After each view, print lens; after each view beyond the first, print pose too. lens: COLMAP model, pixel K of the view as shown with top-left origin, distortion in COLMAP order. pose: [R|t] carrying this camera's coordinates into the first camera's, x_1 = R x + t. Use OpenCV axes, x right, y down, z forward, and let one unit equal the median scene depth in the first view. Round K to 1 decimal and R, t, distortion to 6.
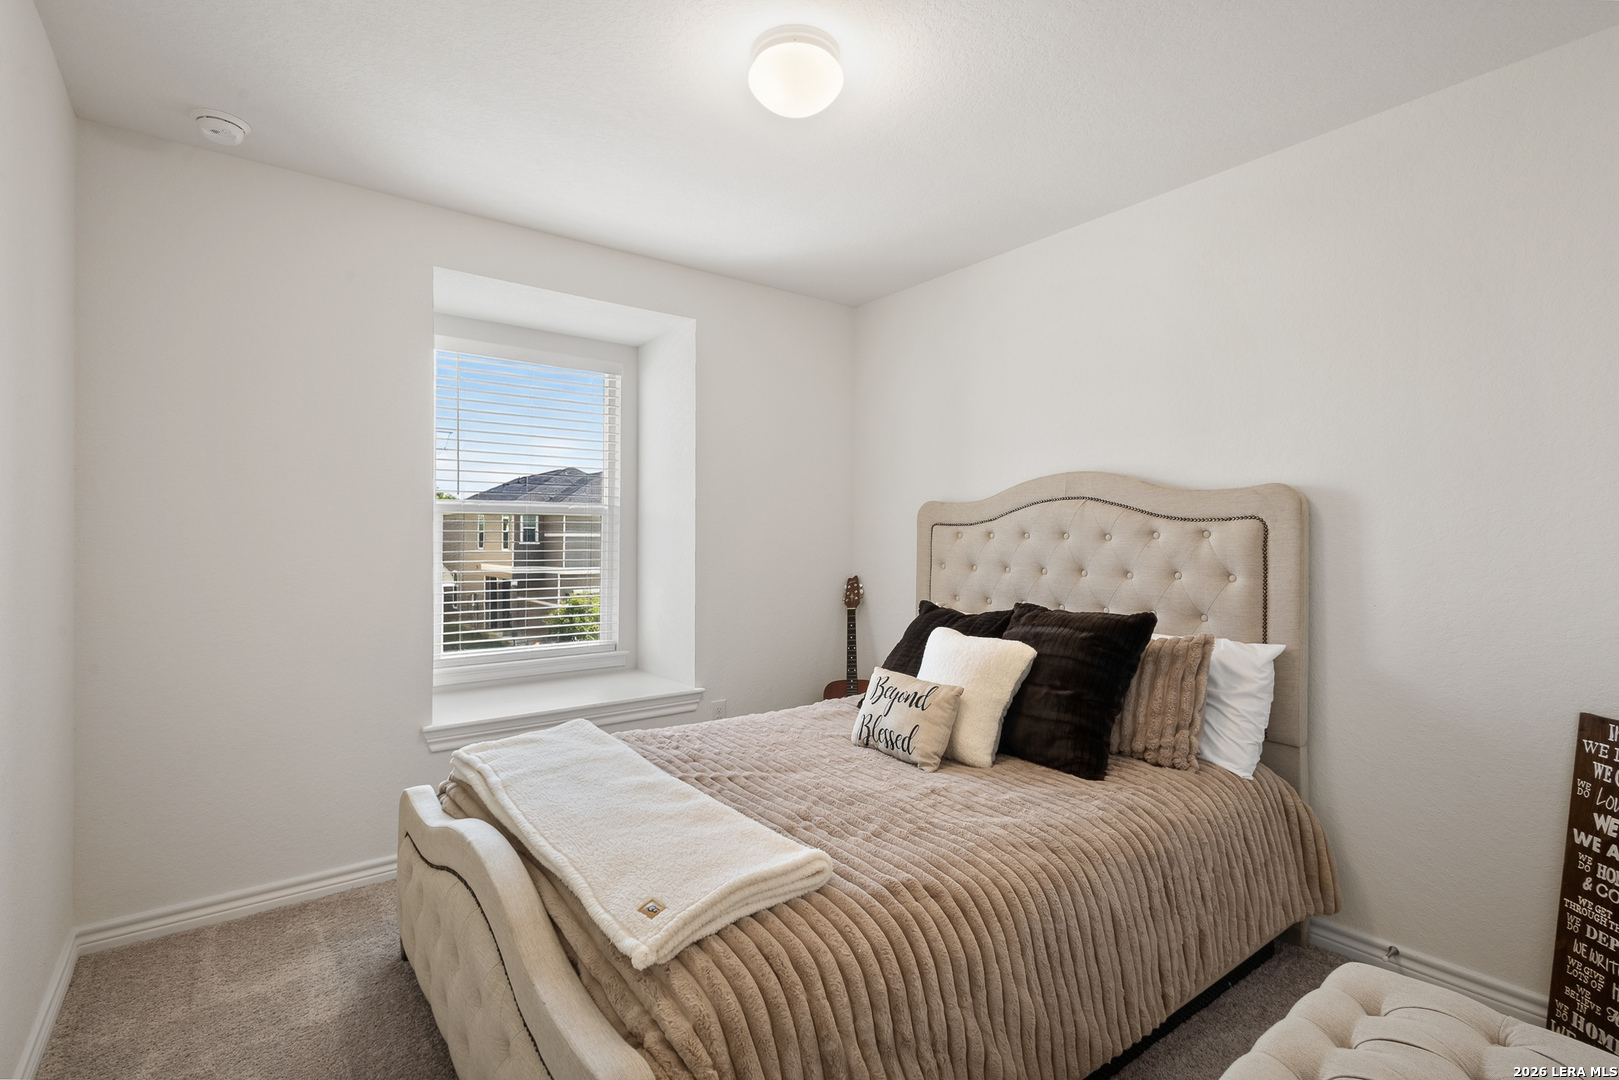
lens RADIAL K [[756.2, 0, 800.8], [0, 756.2, 541.2], [0, 0, 1]] dist [0.006048, -0.000451]
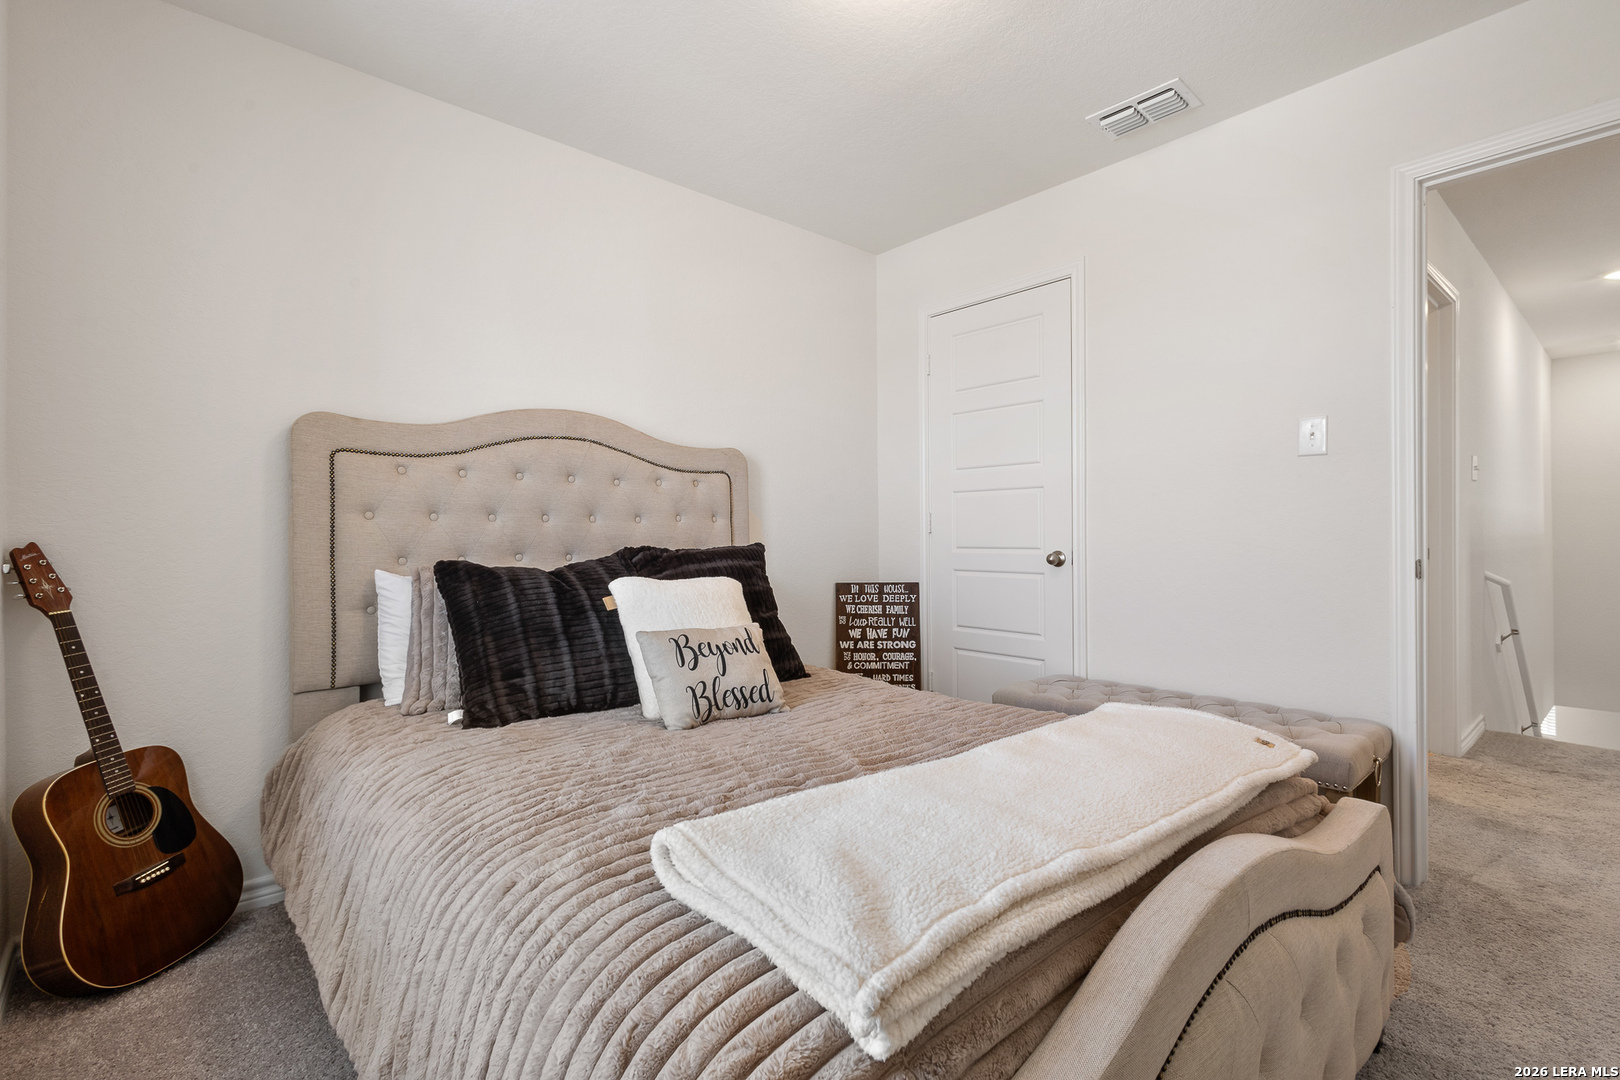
lens RADIAL K [[756.7, 0, 801.4], [0, 756.7, 532.4], [0, 0, 1]] dist [0.006048, -0.000451]
pose [[-0.071342, -0.002391, 0.997449, -0.729360], [0.003974, 0.999989, 0.002681, 0.071258], [-0.997444, 0.004155, -0.071332, 0.975183]]
